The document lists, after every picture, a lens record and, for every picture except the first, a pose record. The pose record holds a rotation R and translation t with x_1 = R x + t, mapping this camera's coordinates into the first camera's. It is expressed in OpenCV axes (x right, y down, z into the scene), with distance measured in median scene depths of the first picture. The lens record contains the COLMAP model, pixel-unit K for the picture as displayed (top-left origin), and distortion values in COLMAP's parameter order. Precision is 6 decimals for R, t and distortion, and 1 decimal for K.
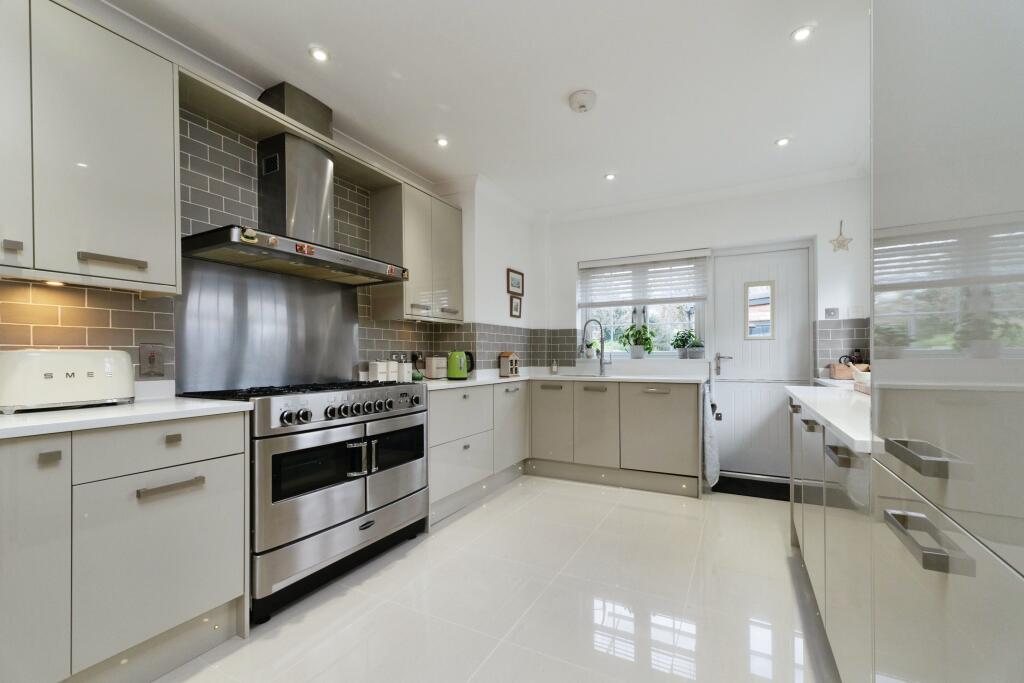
lens RADIAL K [[462.5, 0, 516.0], [0, 462.5, 355.6], [0, 0, 1]] dist [0.051550, 0.000046]
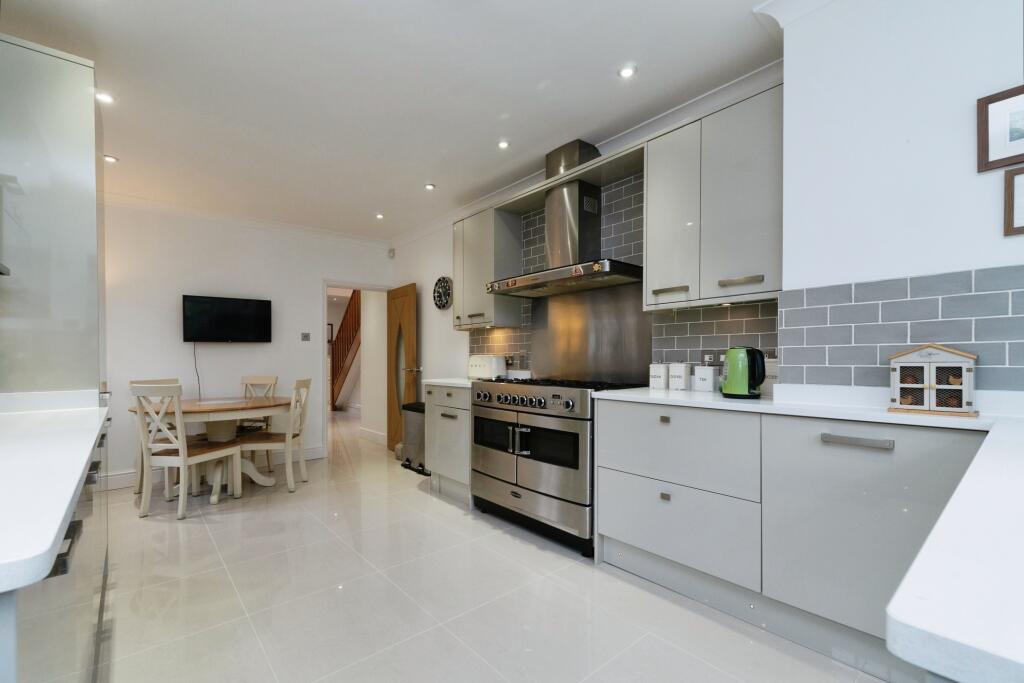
lens RADIAL K [[443.2, 0, 512.2], [0, 443.2, 361.9], [0, 0, 1]] dist [0.000525, 0.000011]
pose [[-0.387797, 0.015688, -0.921611, 0.571703], [0.009437, 0.999870, 0.013050, -0.002734], [0.921697, -0.003636, -0.387895, 1.090658]]
